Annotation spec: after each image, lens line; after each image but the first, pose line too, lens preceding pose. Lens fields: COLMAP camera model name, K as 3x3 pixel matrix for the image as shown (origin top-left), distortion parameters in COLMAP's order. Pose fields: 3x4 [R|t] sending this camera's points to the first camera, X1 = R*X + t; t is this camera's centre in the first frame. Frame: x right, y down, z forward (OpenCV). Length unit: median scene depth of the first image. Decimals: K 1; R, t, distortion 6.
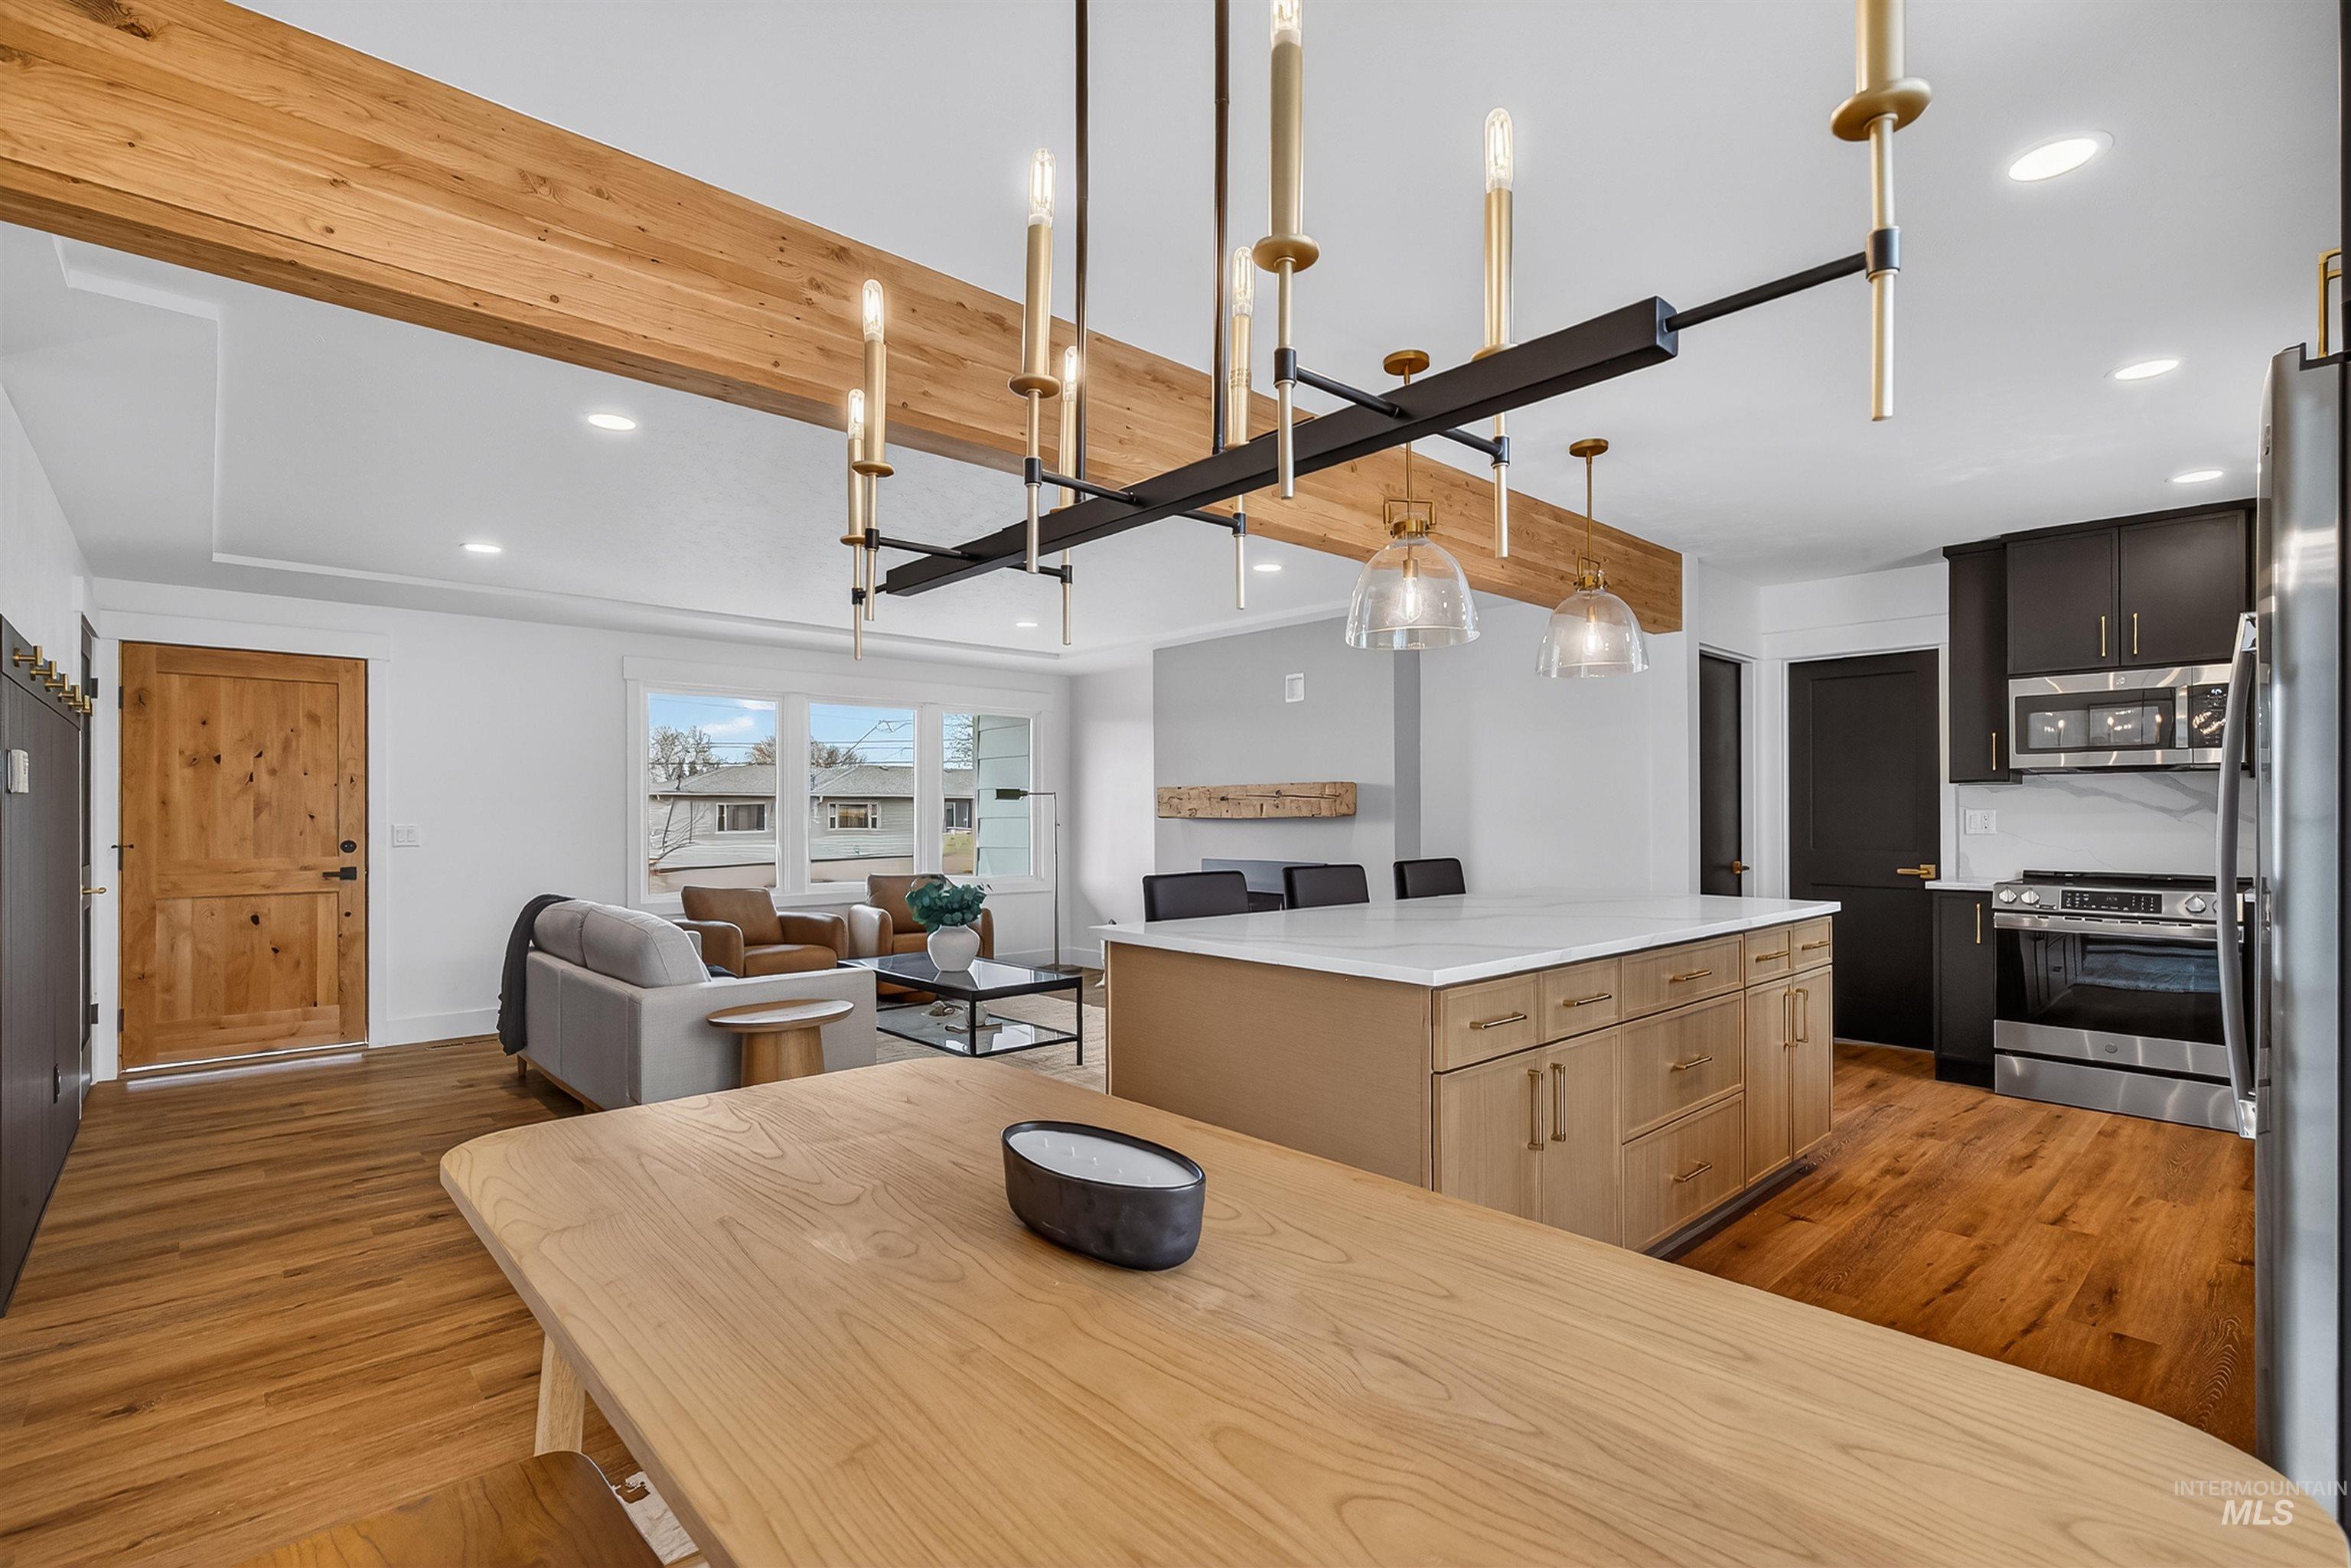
lens RADIAL K [[1065.5, 0, 1179.2], [0, 1065.5, 808.7], [0, 0, 1]] dist [0.000393, -0.001218]
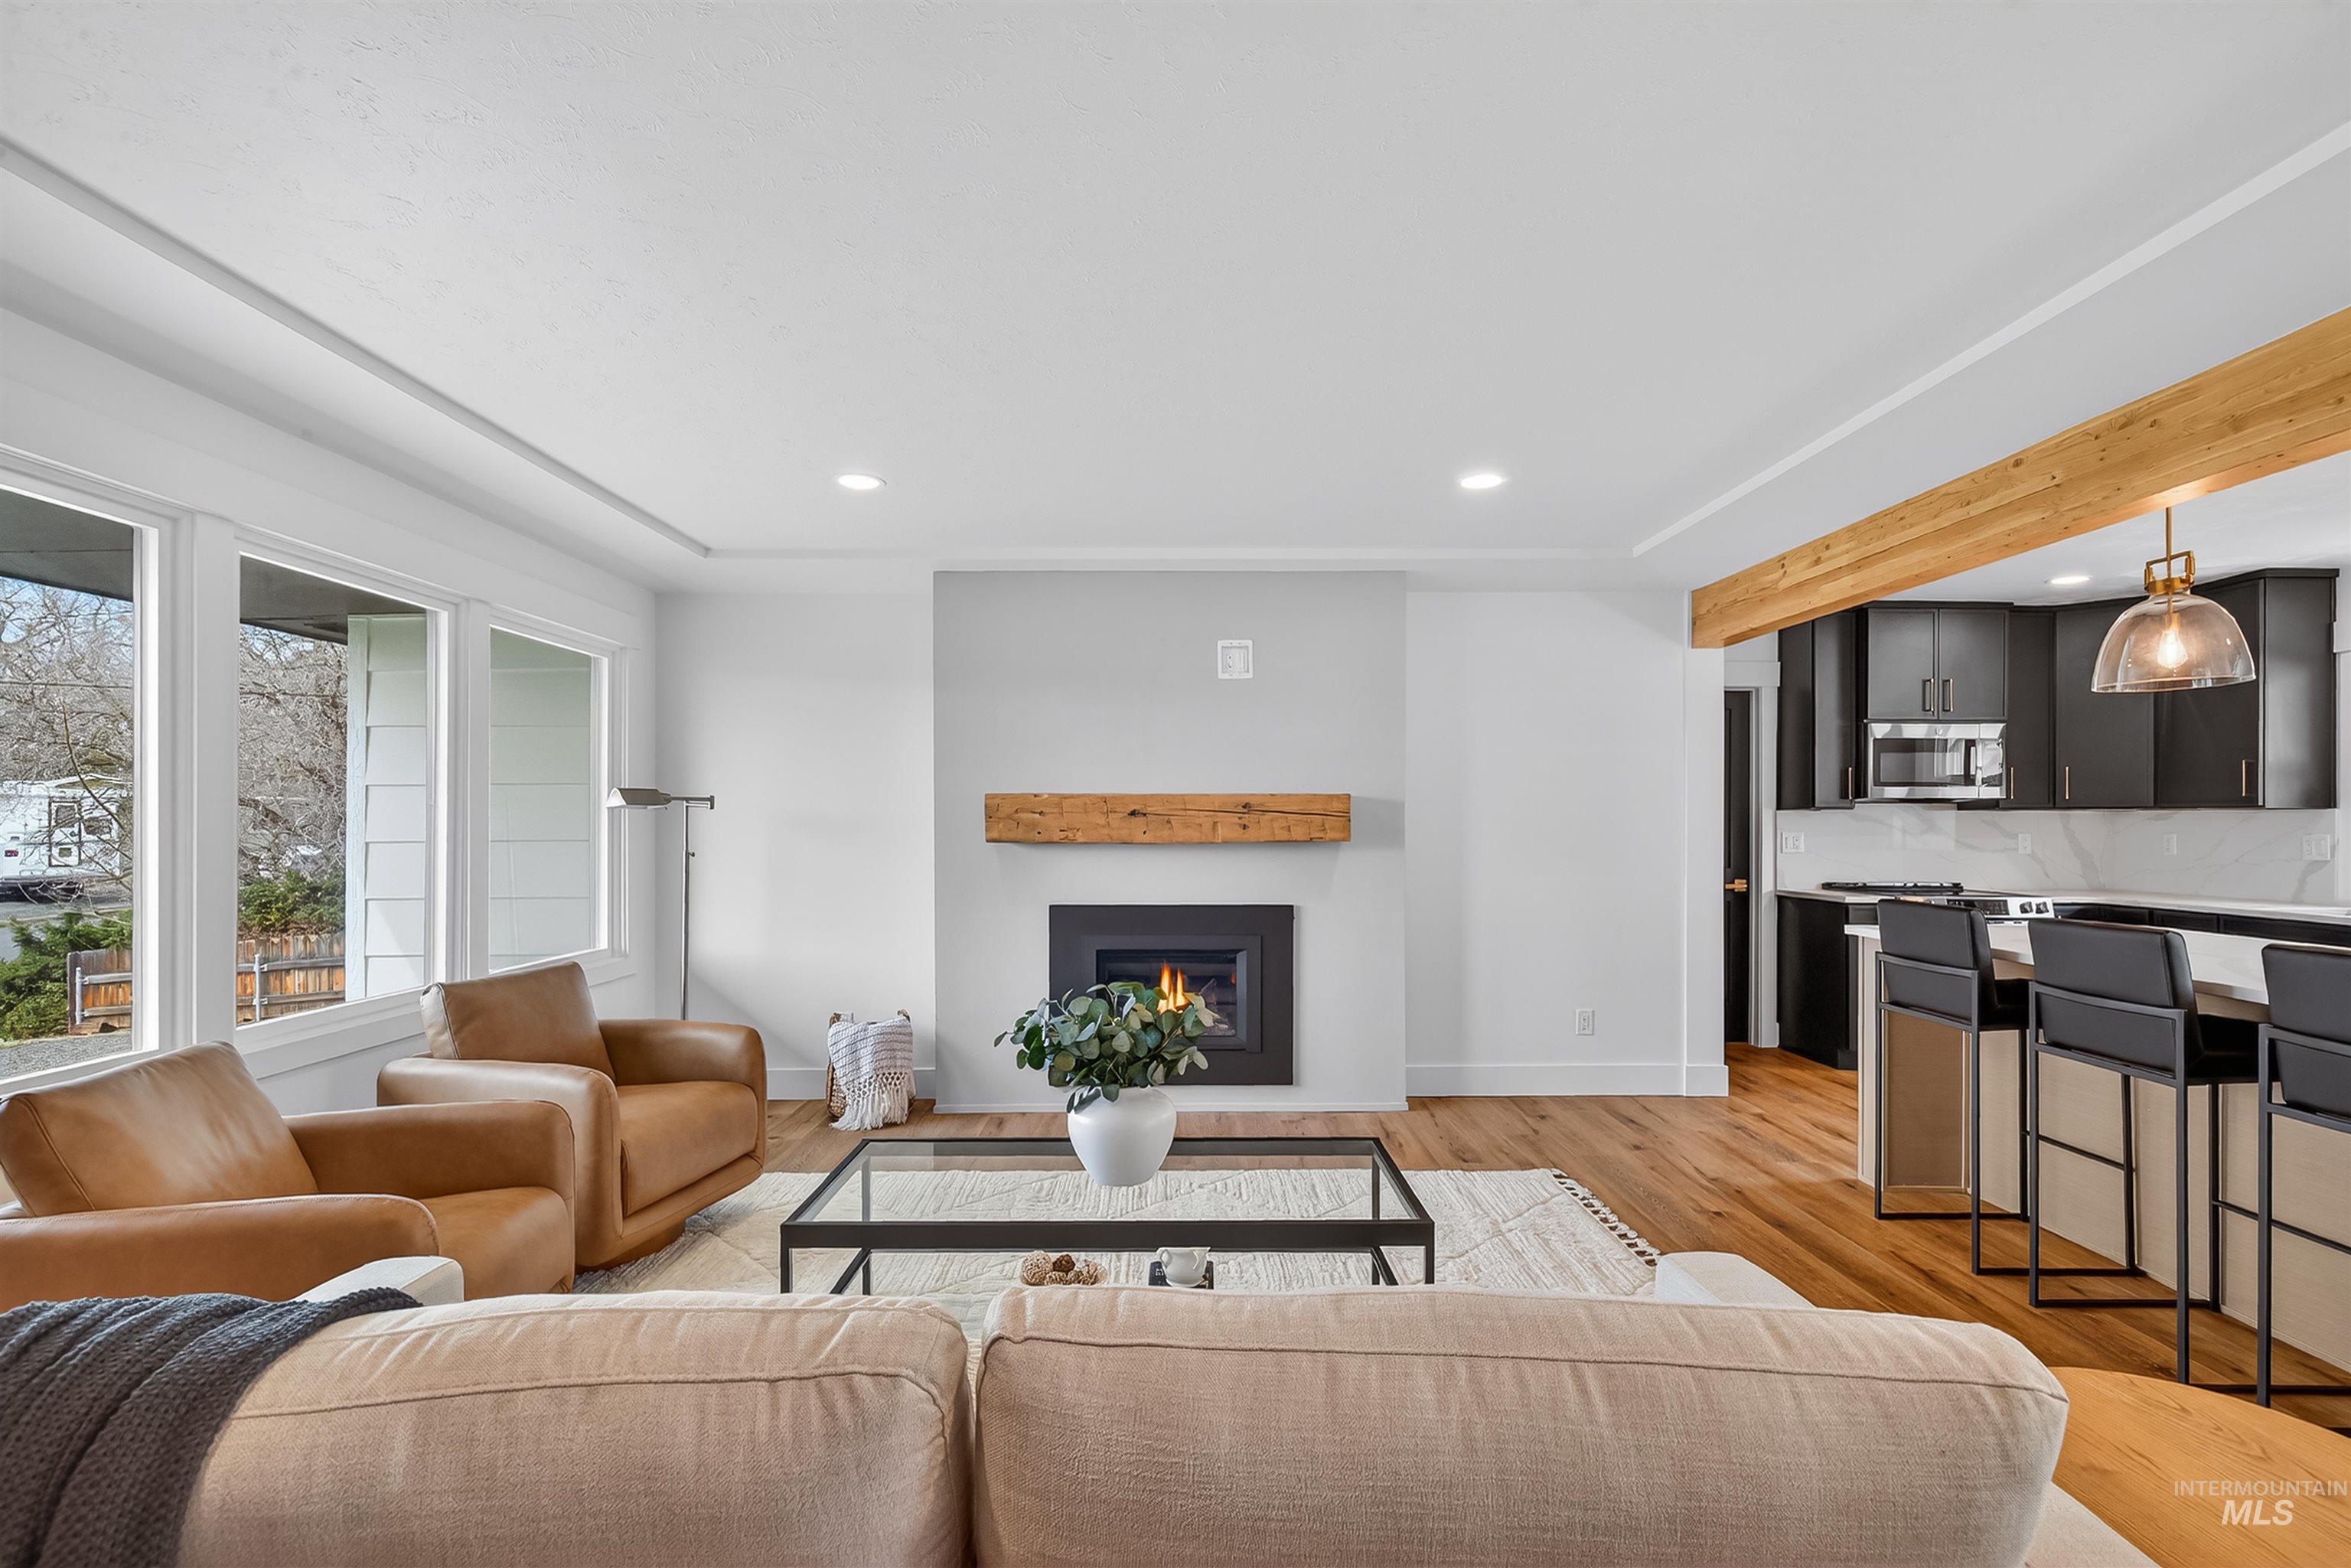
lens RADIAL K [[1074.4, 0, 1180.7], [0, 1074.4, 822.8], [0, 0, 1]] dist [-0.001298, -0.000240]
pose [[0.671660, 0.003163, 0.740853, -0.593407], [-0.007217, 0.999971, 0.002274, -0.007261], [-0.740825, -0.006874, 0.671663, 0.725675]]
